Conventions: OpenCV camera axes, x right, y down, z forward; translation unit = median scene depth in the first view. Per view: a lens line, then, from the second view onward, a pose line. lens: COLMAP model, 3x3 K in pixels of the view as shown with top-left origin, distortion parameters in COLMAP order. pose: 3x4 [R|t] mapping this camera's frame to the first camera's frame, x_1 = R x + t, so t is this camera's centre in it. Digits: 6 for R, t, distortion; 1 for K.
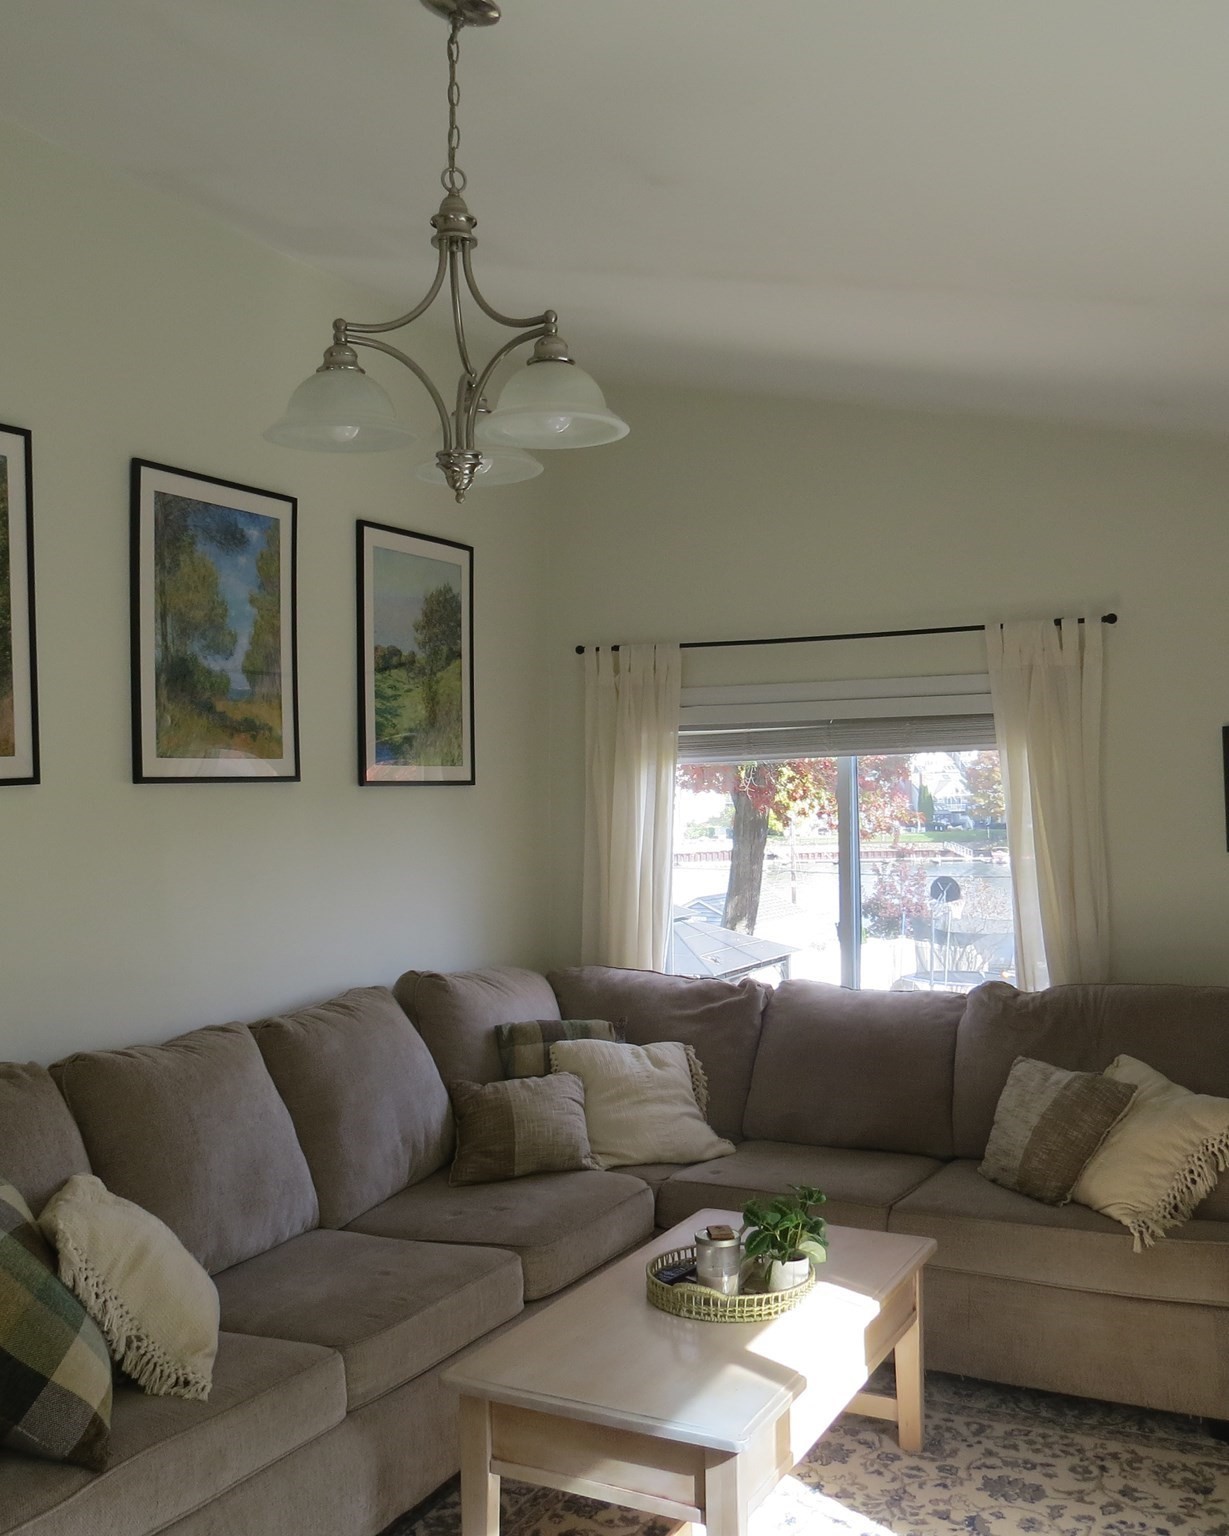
lens RADIAL K [[1447.2, 0, 614.5], [0, 1447.2, 768.0], [0, 0, 1]] dist [-0.022430, 0.008563]
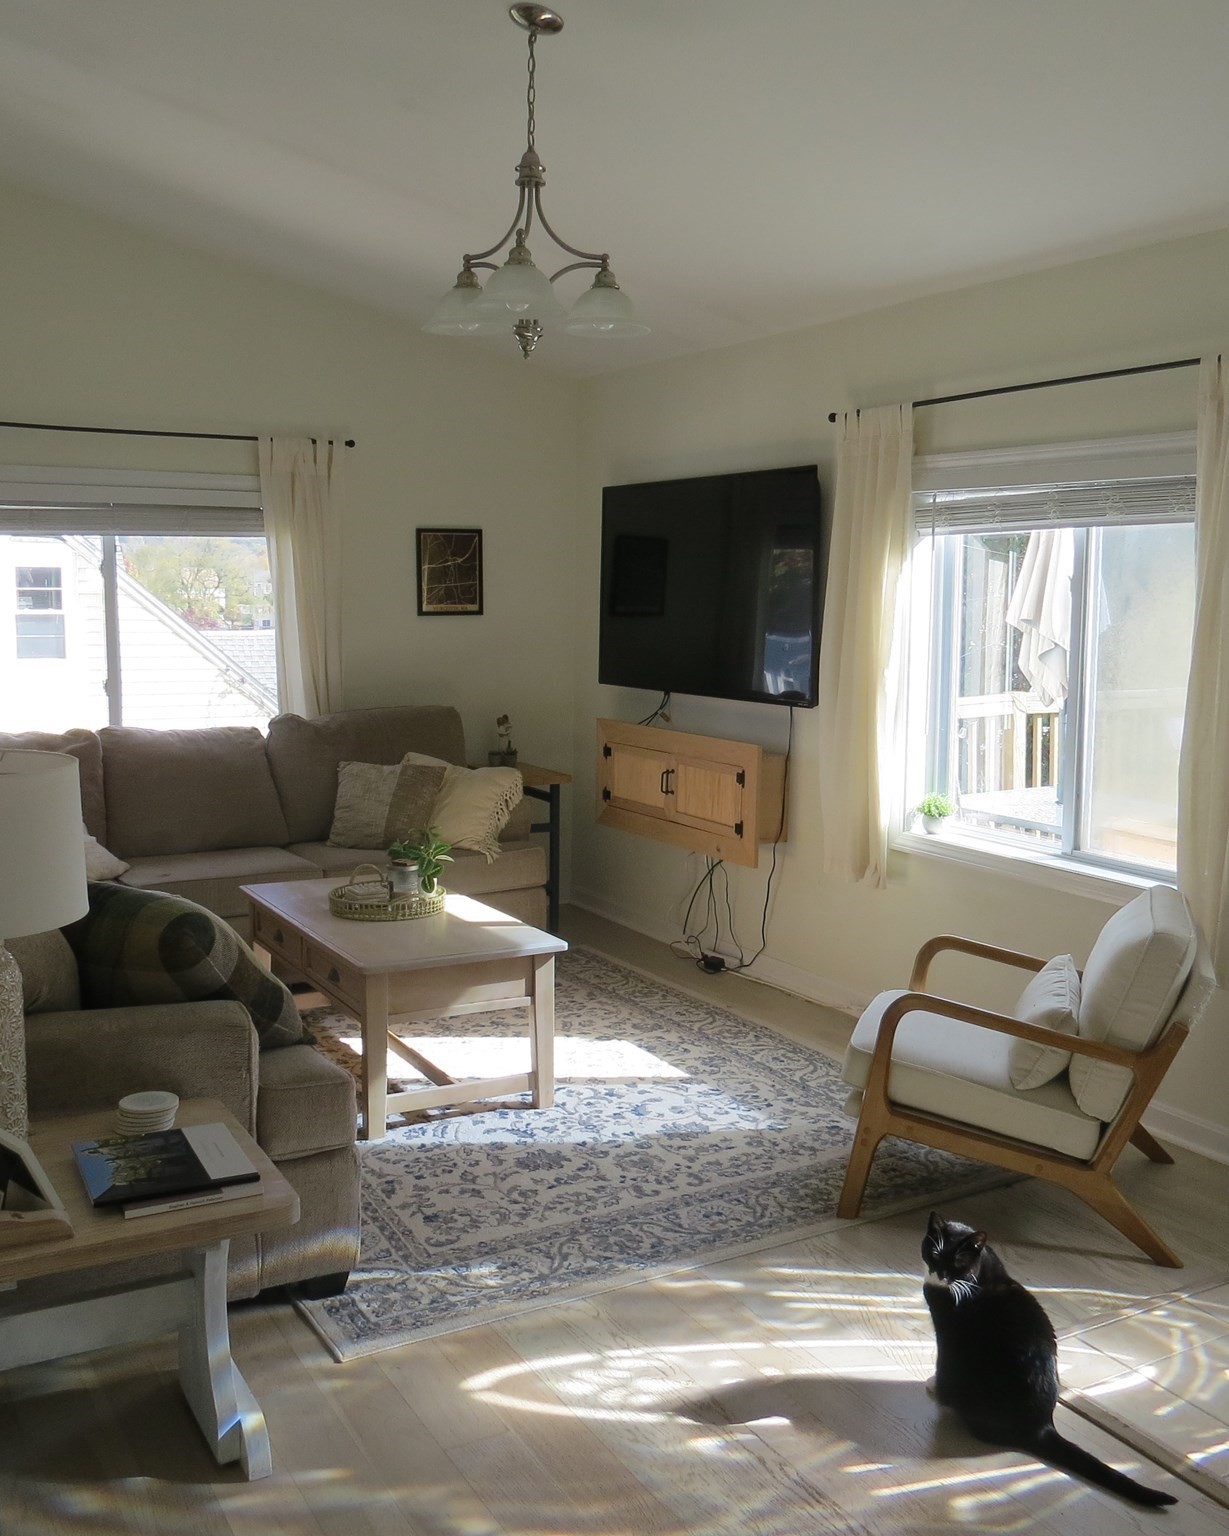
lens RADIAL K [[1447.2, 0, 614.5], [0, 1447.2, 768.0], [0, 0, 1]] dist [-0.022430, 0.008563]
pose [[0.553261, -0.080933, 0.829067, -0.838751], [-0.030707, 0.992611, 0.117389, 0.040385], [-0.832441, -0.090405, 0.546688, 0.028119]]
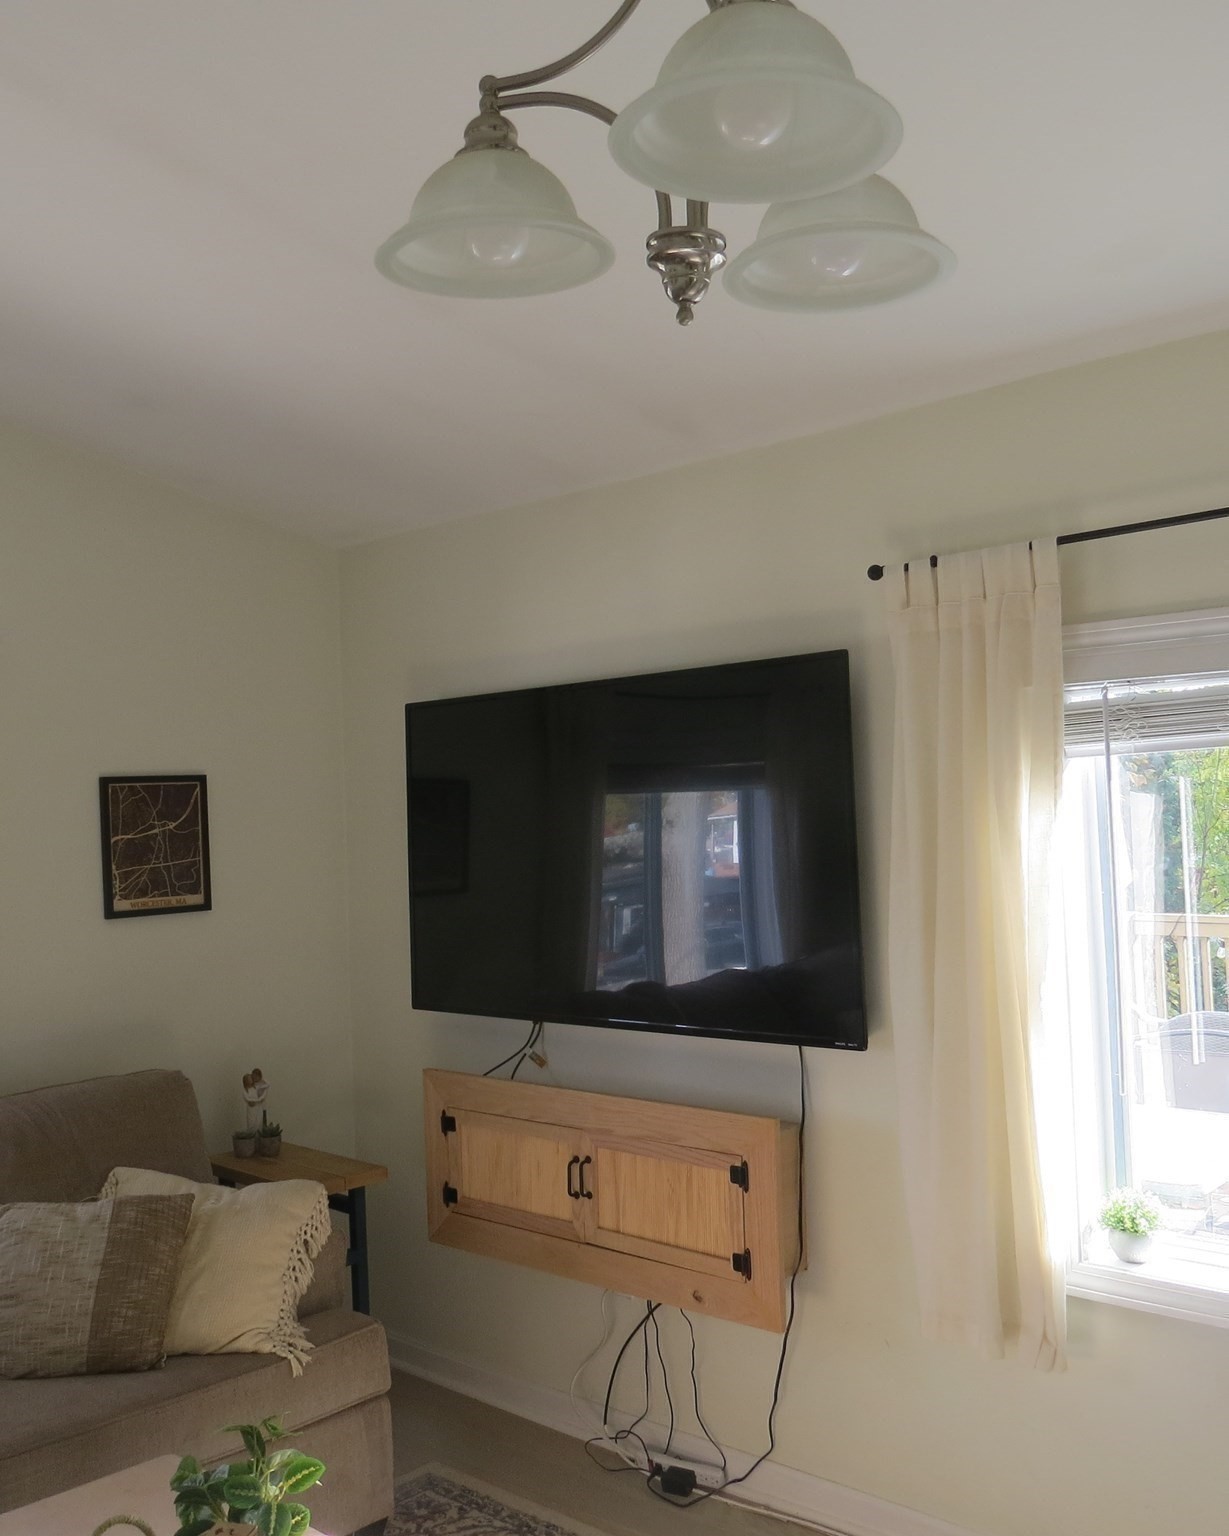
lens RADIAL K [[1447.2, 0, 614.5], [0, 1447.2, 768.0], [0, 0, 1]] dist [-0.022430, 0.008563]
pose [[0.292910, 0.038460, 0.955366, -0.406968], [0.018415, 0.998778, -0.045853, 0.014312], [-0.955963, 0.031024, 0.291844, 0.535839]]
